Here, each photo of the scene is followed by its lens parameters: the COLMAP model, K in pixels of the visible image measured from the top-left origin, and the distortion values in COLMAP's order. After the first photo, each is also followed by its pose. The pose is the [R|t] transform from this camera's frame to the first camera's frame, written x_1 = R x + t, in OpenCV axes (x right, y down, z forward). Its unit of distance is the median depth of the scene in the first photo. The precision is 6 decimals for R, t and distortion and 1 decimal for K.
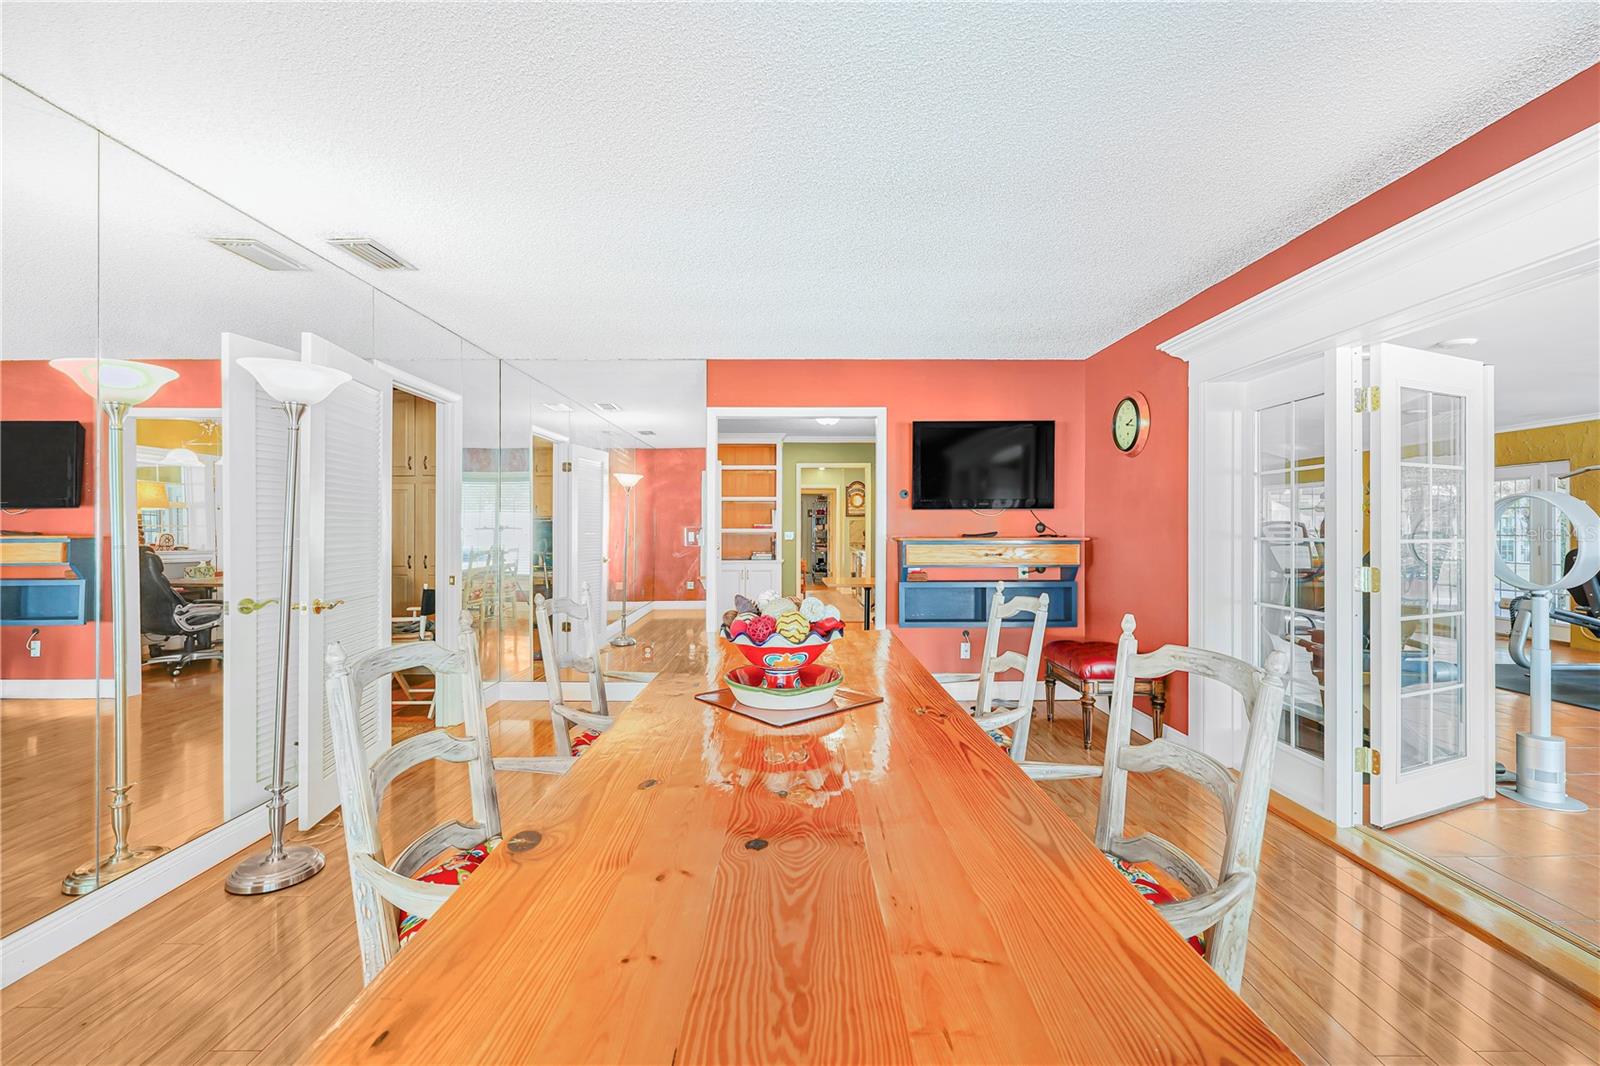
lens RADIAL K [[648.6, 0, 812.5], [0, 648.6, 532.1], [0, 0, 1]] dist [-0.001238, -0.000902]
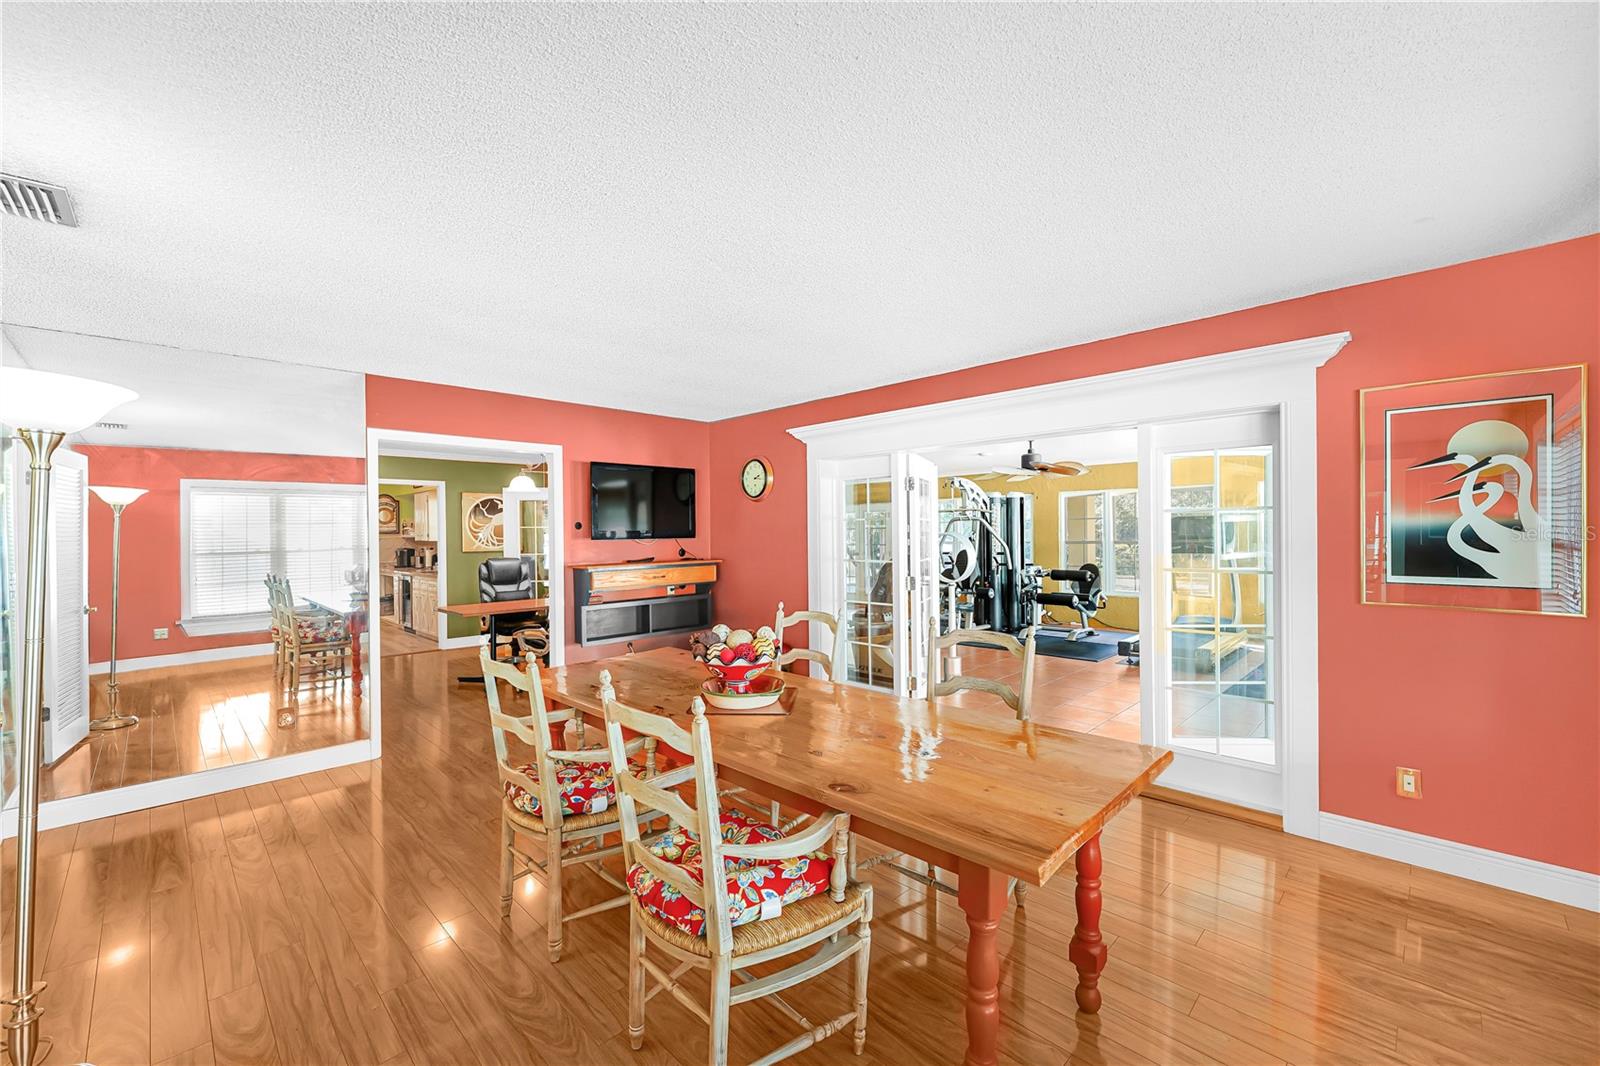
lens RADIAL K [[648.6, 0, 802.7], [0, 648.6, 526.3], [0, 0, 1]] dist [-0.001238, -0.000902]
pose [[0.719079, 0.001019, 0.694927, -0.355859], [0.013262, 0.999797, -0.015190, -0.036509], [-0.694802, 0.020139, 0.718919, -0.055643]]
